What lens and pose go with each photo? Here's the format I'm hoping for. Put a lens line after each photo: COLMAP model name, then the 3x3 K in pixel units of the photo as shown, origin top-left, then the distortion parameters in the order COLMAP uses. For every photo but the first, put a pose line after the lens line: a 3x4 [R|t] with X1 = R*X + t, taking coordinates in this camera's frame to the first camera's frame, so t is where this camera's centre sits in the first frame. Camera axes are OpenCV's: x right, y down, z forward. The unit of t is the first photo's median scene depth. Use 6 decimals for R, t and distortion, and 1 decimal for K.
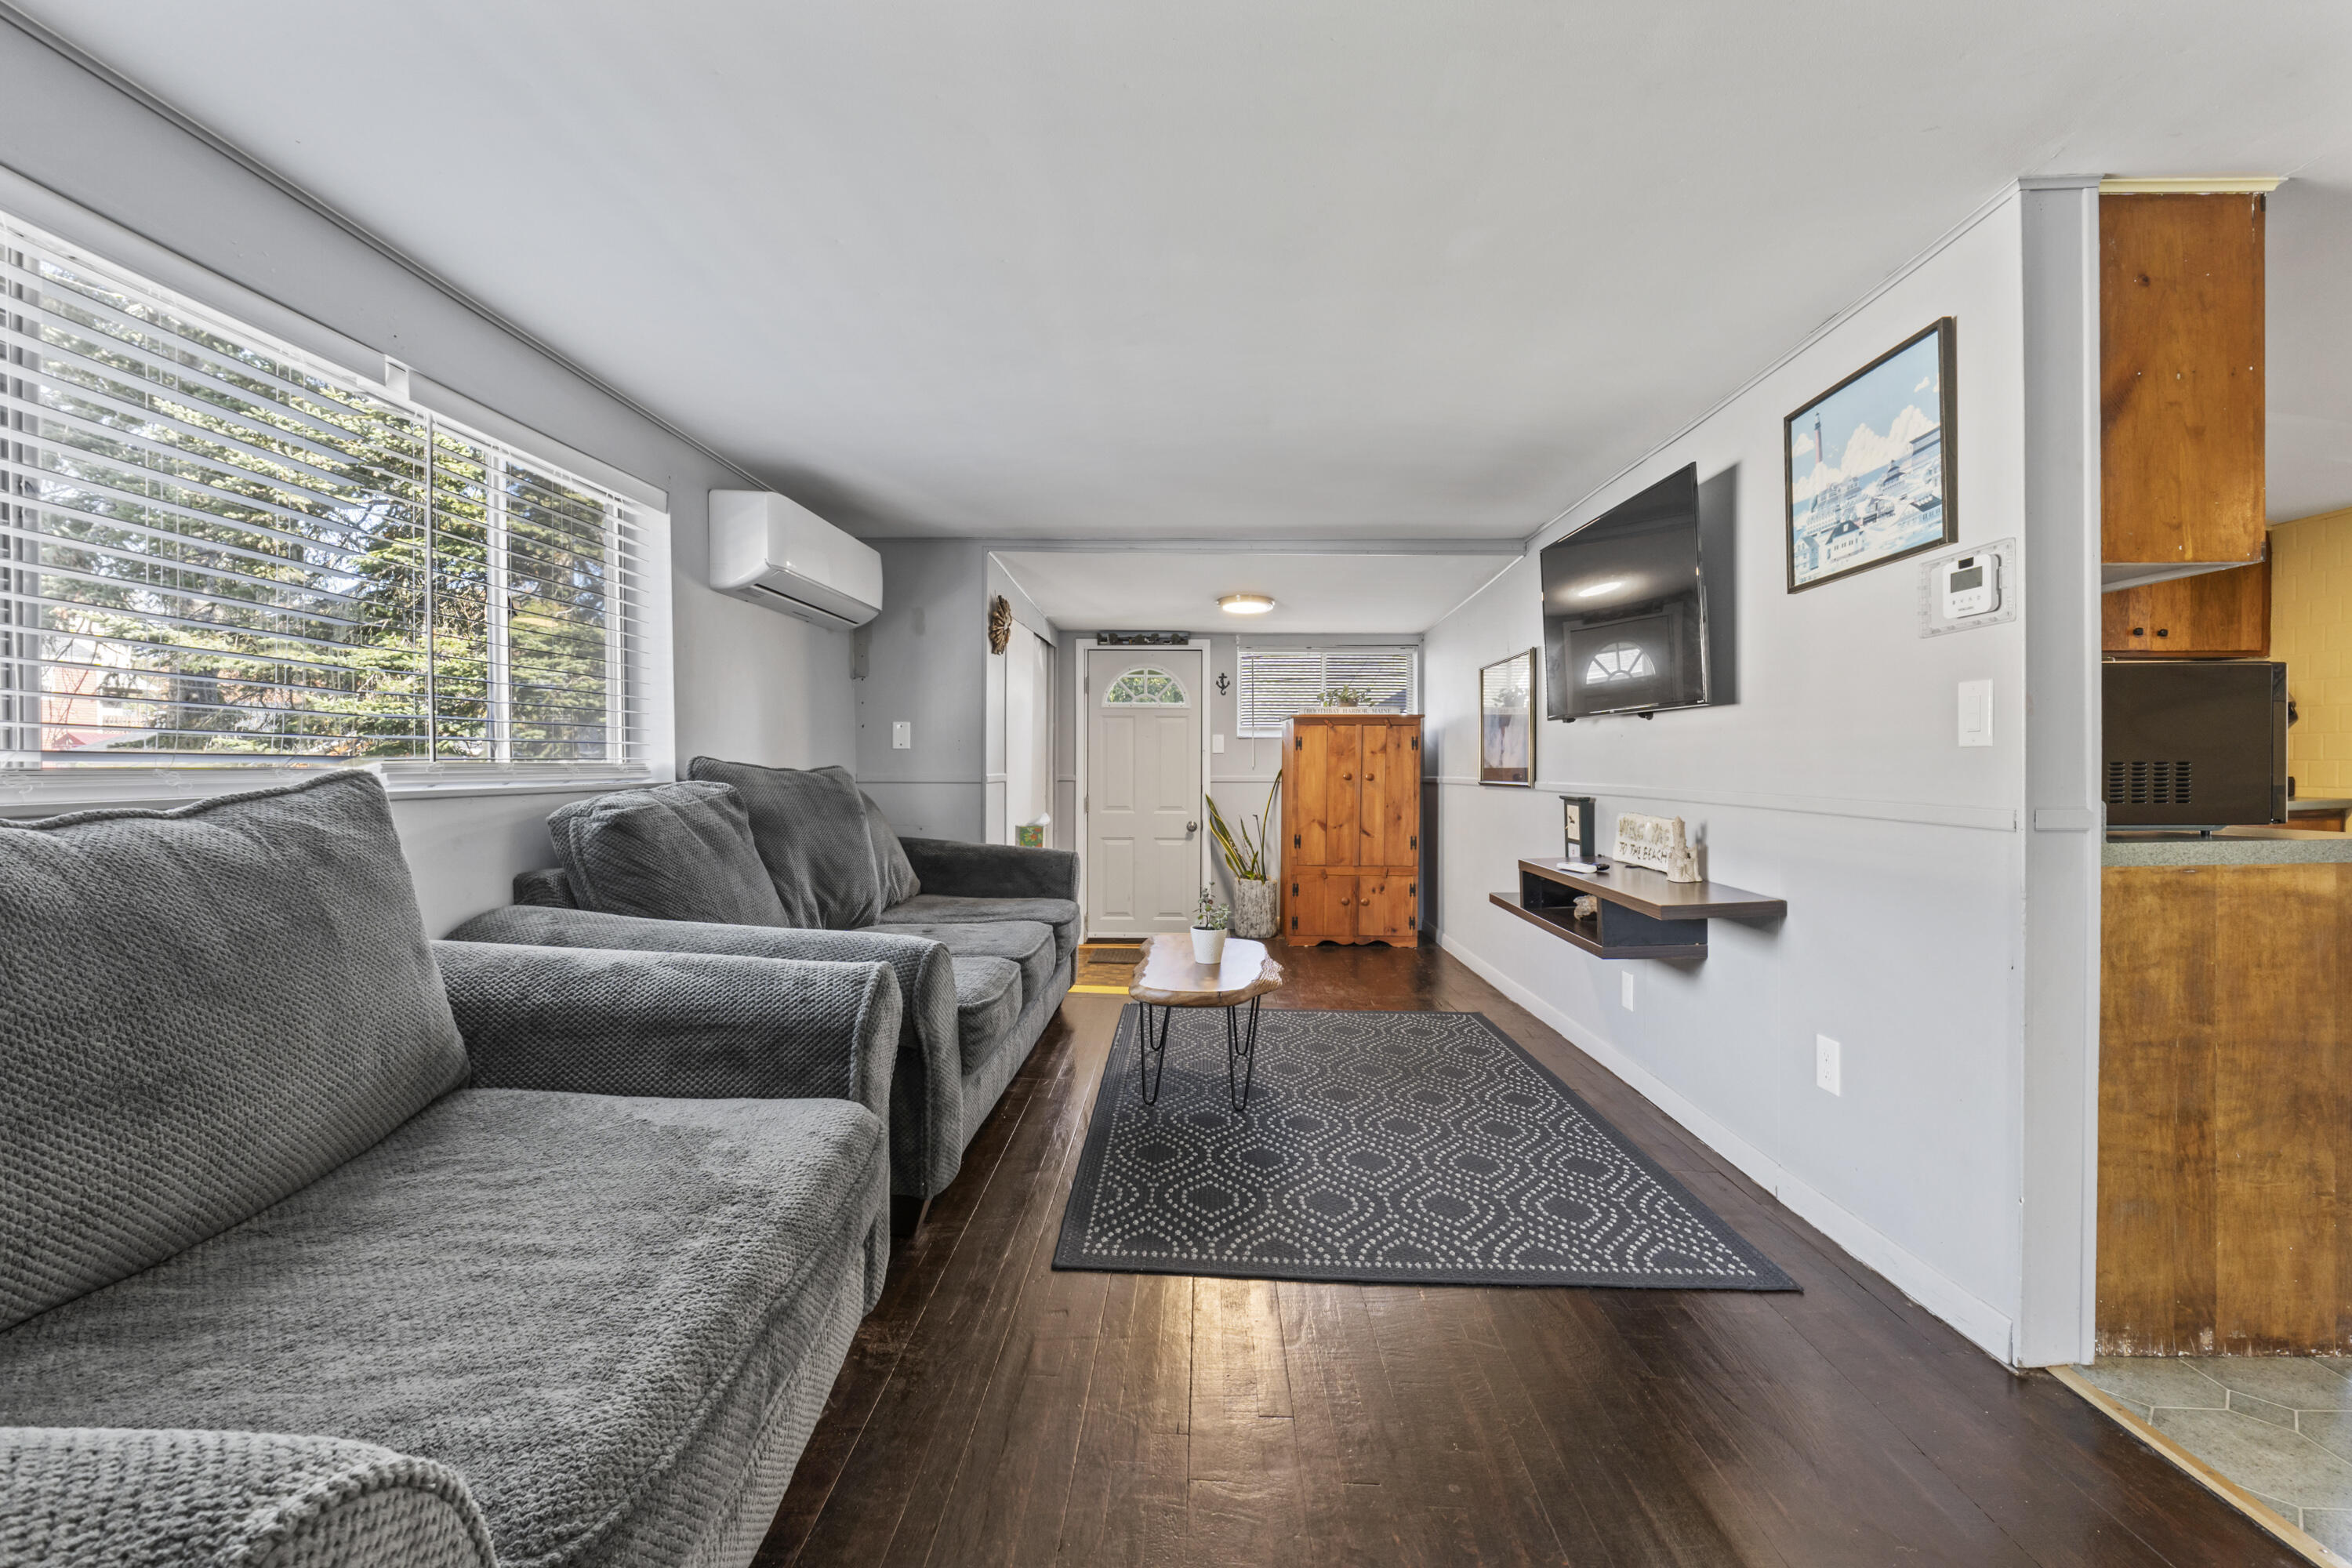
lens RADIAL K [[1012.4, 0, 1172.2], [0, 1012.4, 784.9], [0, 0, 1]] dist [-0.002090, 0.000177]
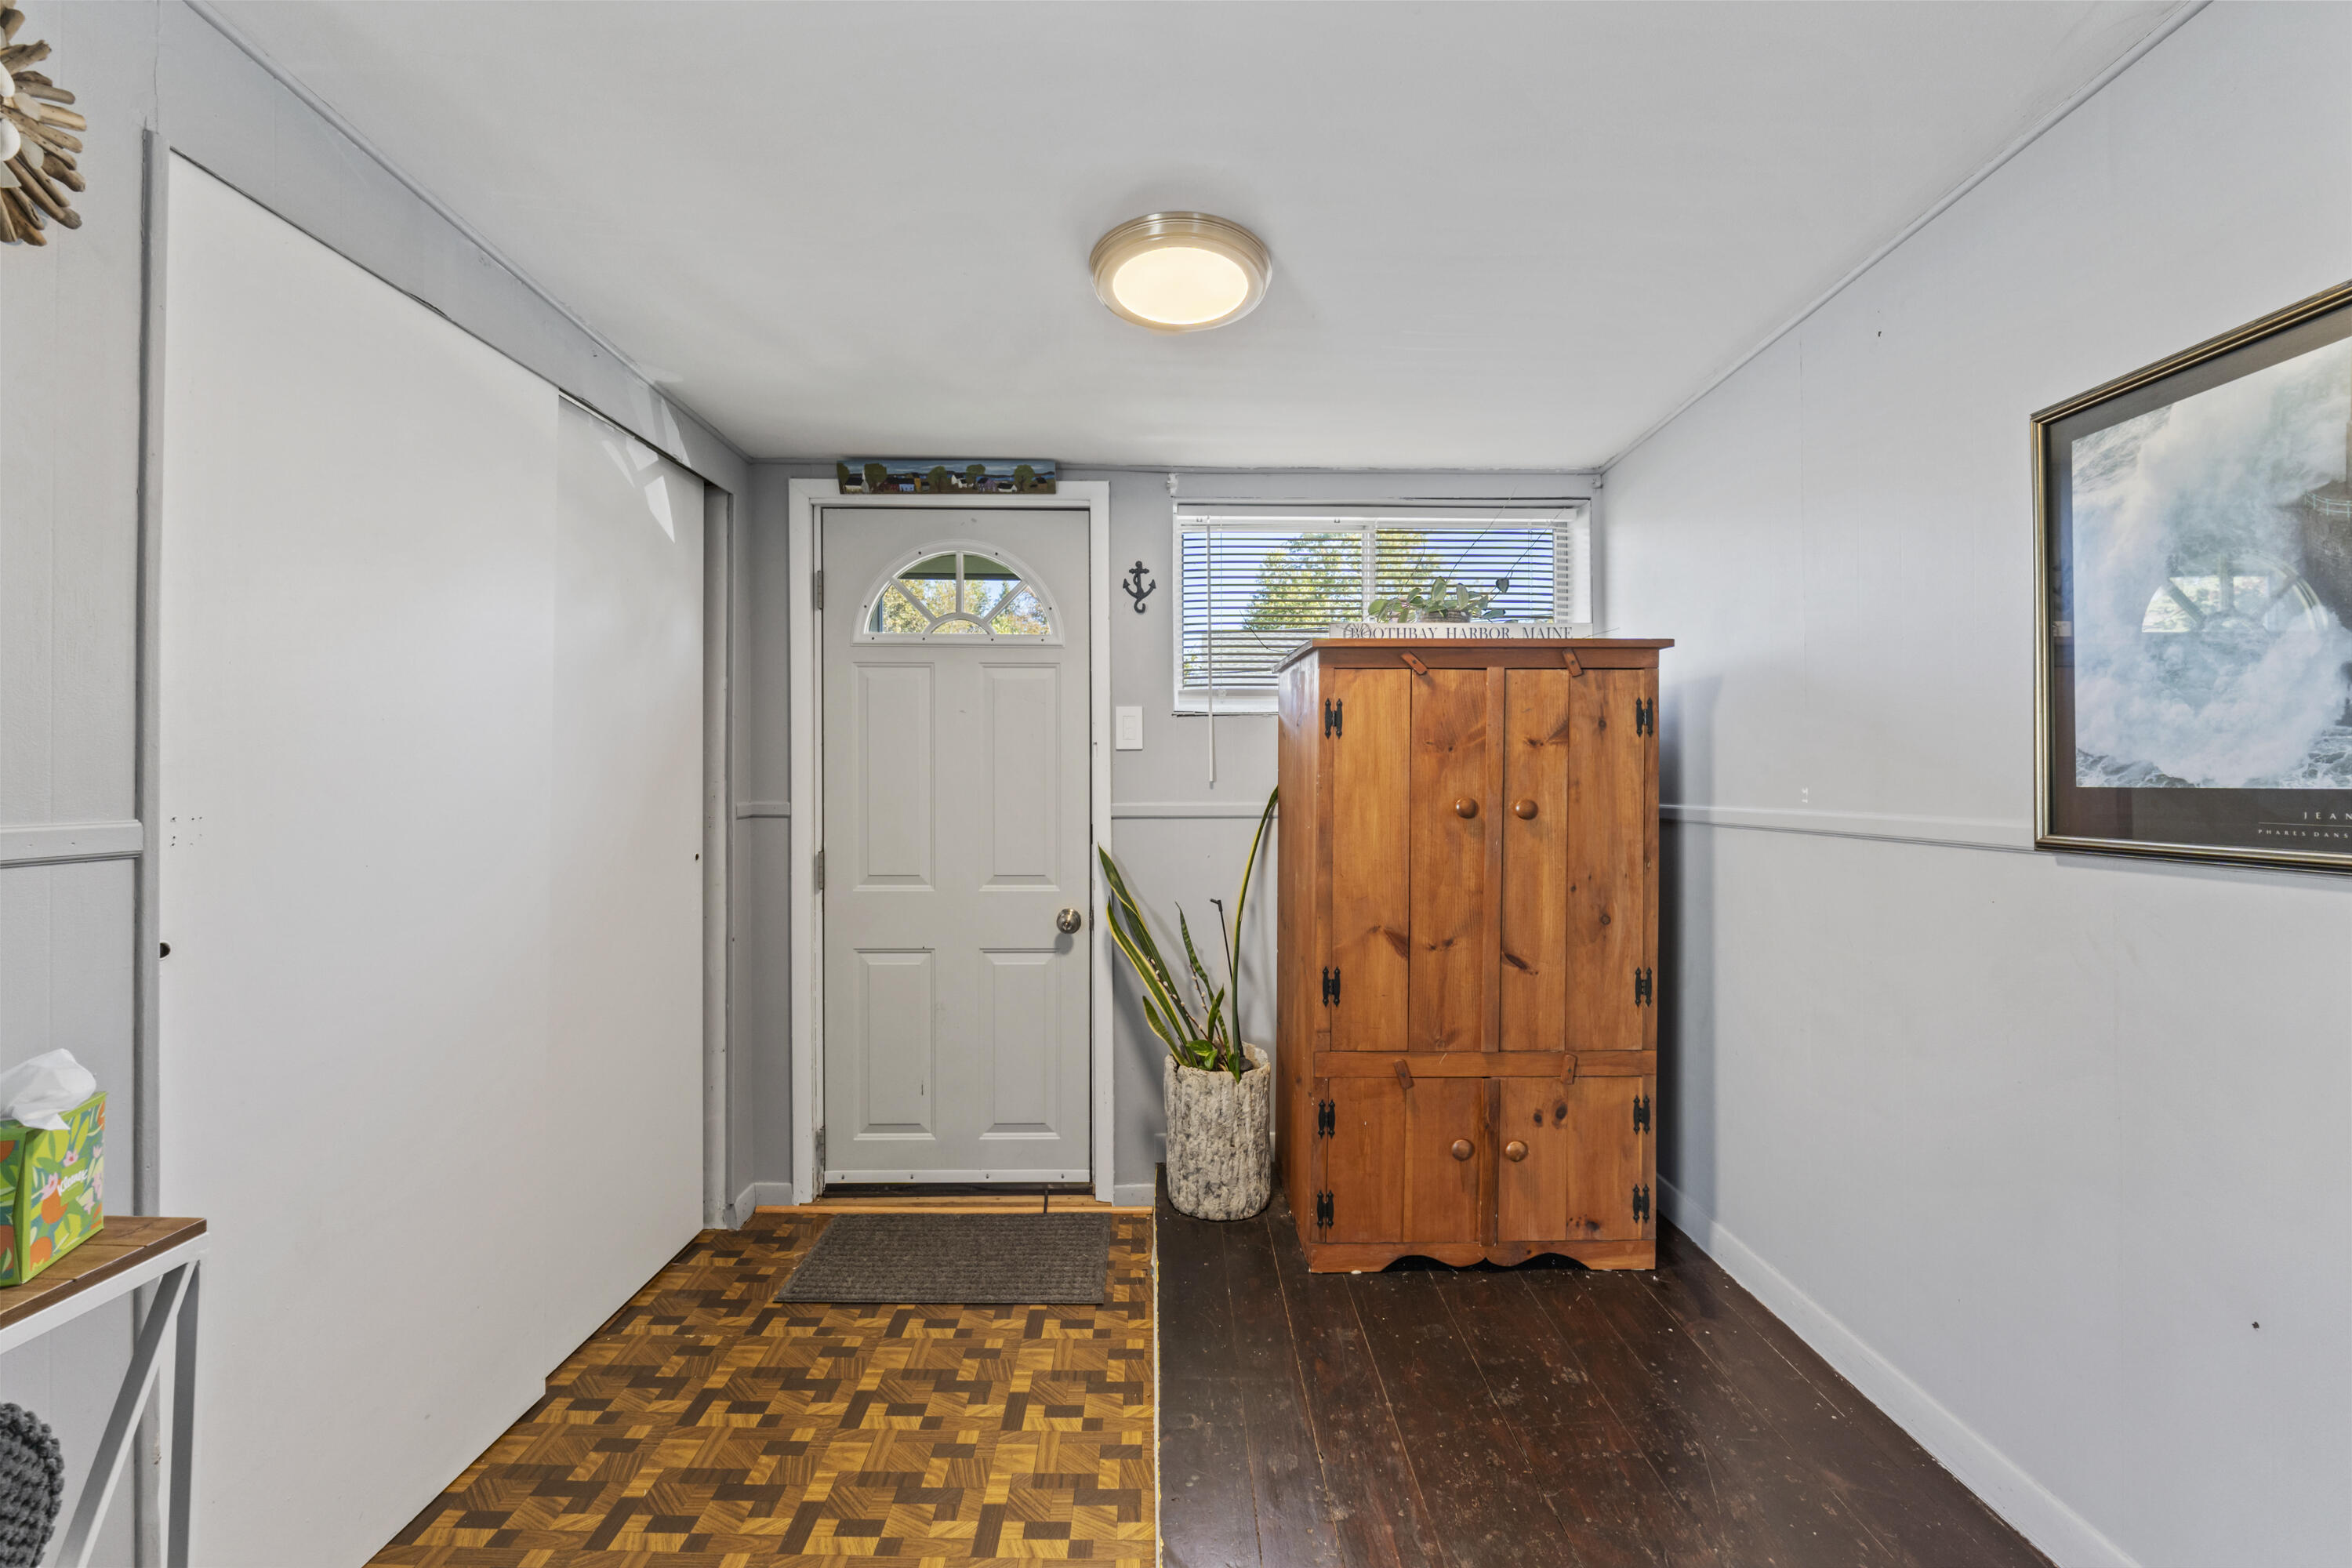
lens RADIAL K [[1012.4, 0, 1180.8], [0, 1012.4, 786.2], [0, 0, 1]] dist [-0.002090, 0.000177]
pose [[0.999101, -0.004090, 0.042203, 0.054482], [0.004514, 0.999940, -0.009952, -0.013046], [-0.042159, 0.010134, 0.999060, 0.636687]]
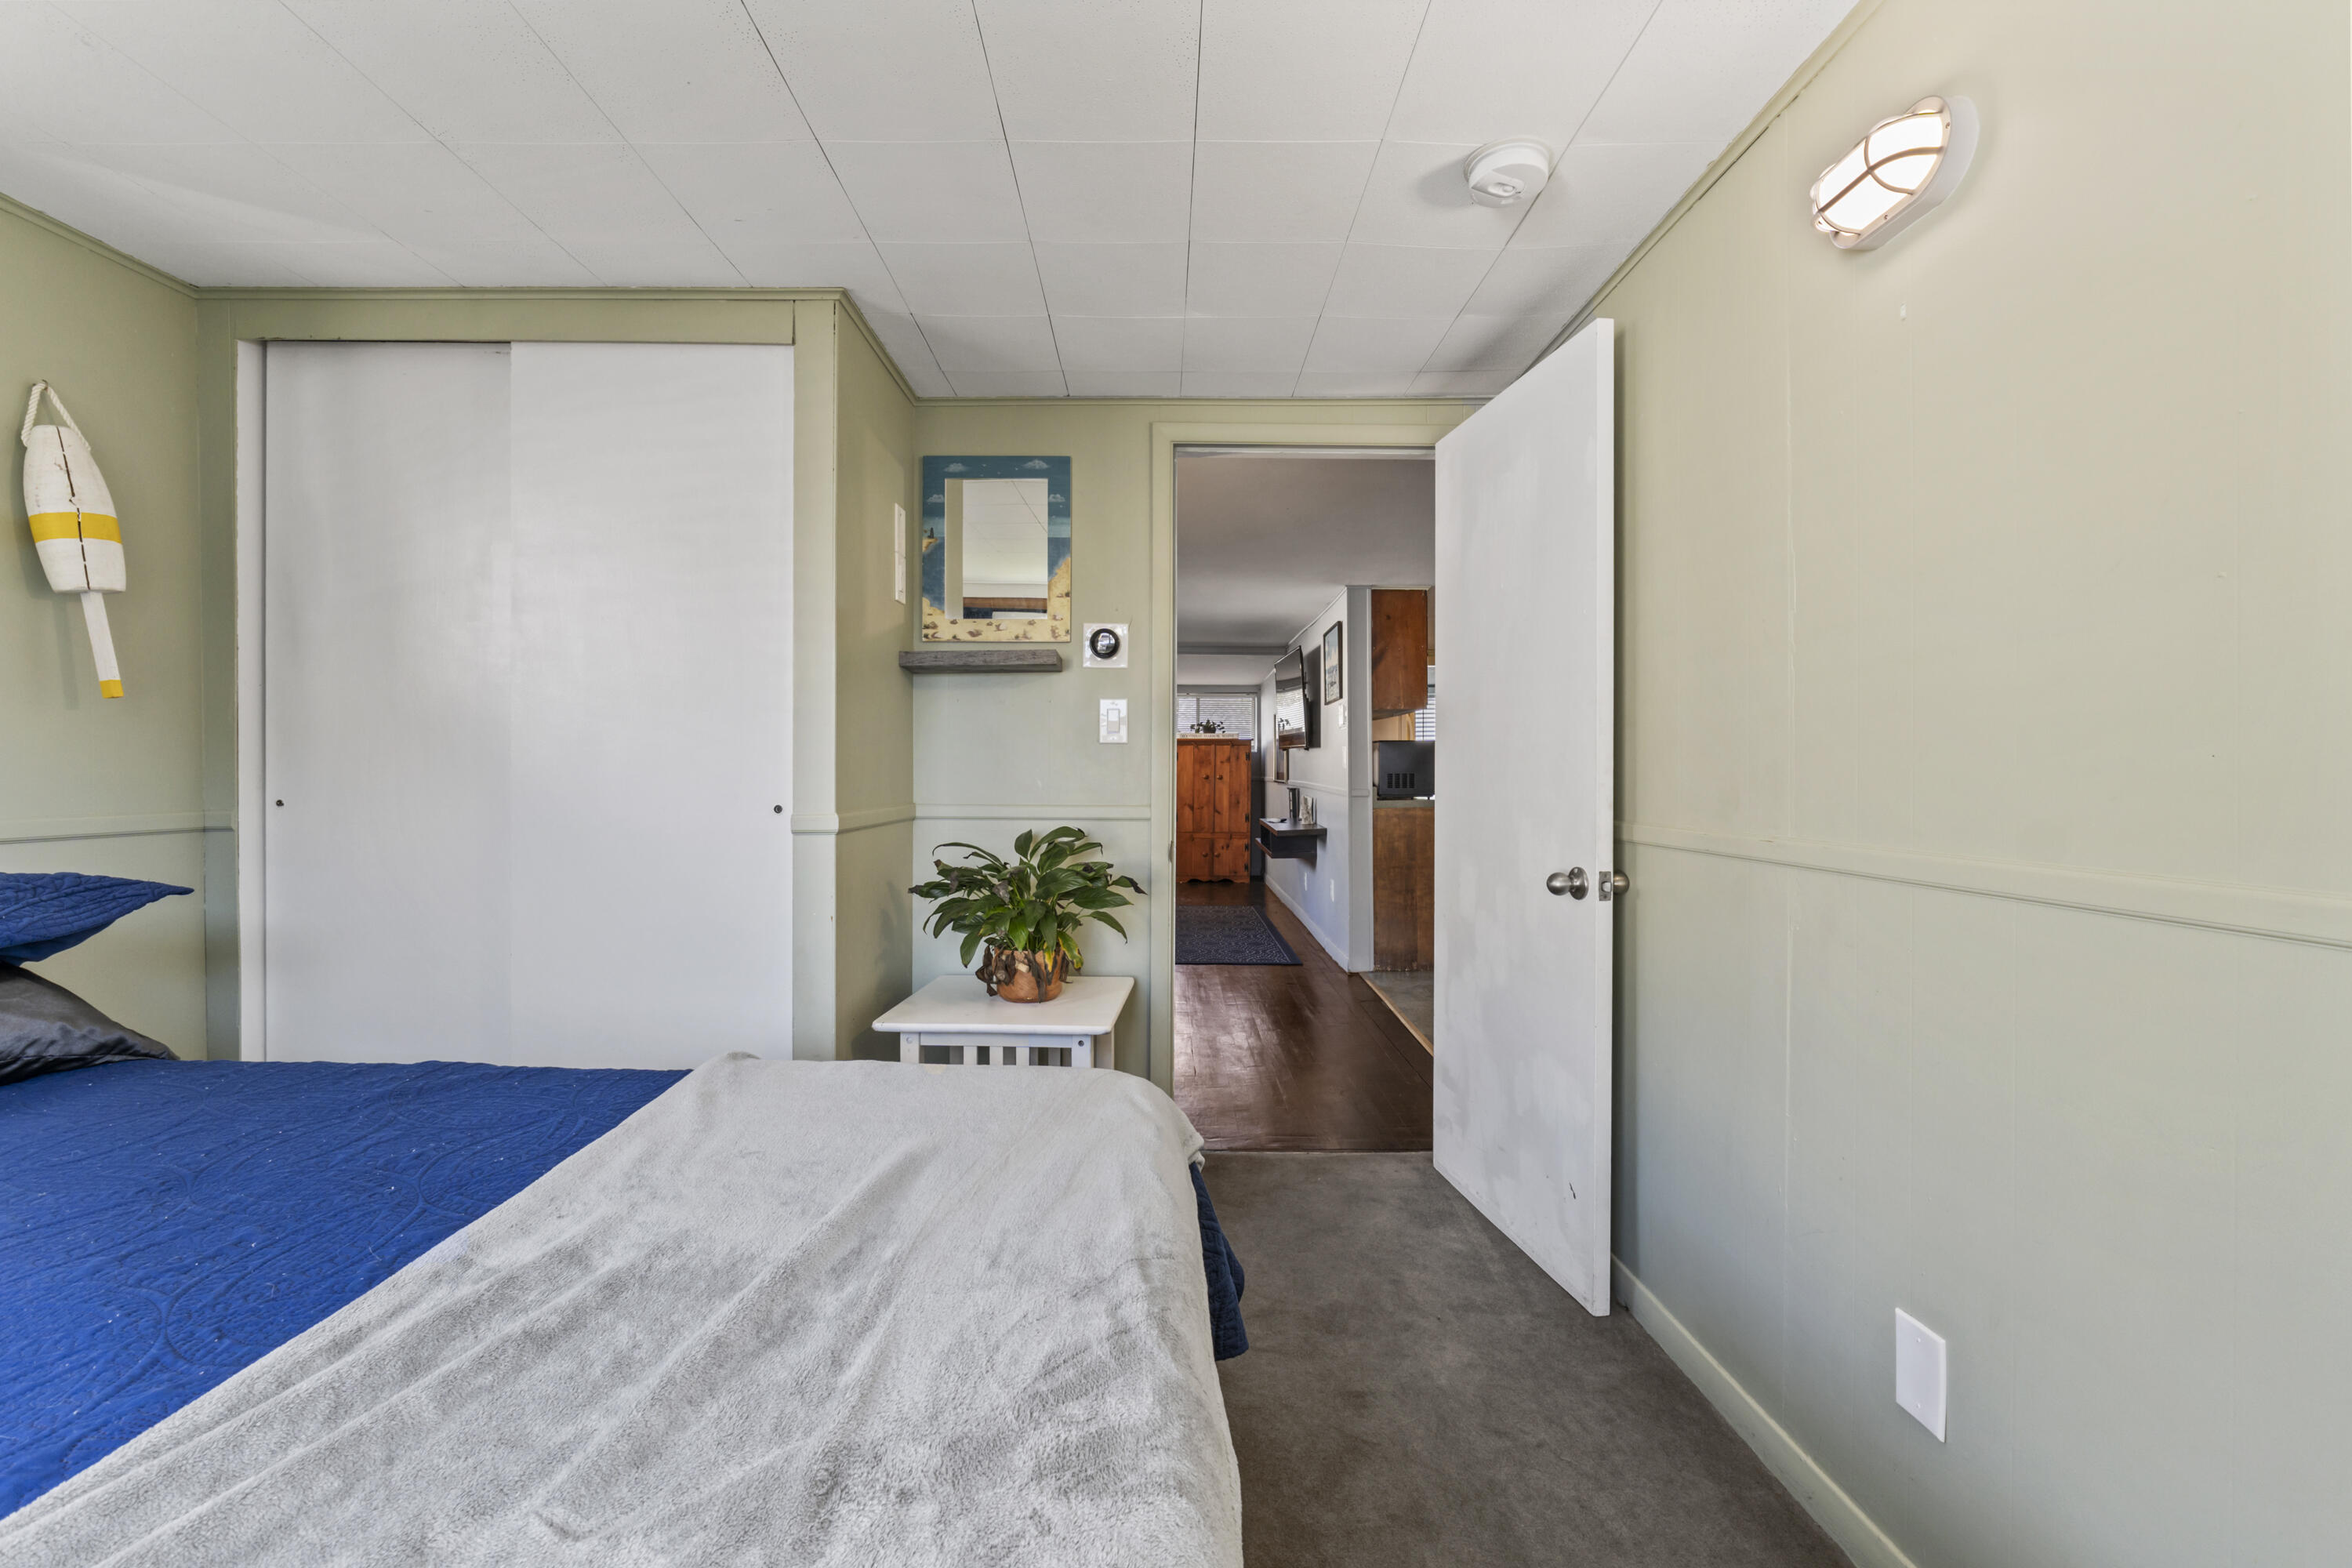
lens RADIAL K [[1012.4, 0, 1173.0], [0, 1012.4, 786.7], [0, 0, 1]] dist [-0.002090, 0.000177]
pose [[0.999170, 0.002534, 0.040655, 0.053375], [-0.002662, 0.999992, 0.003113, 0.001901], [-0.040647, -0.003219, 0.999168, -0.613069]]
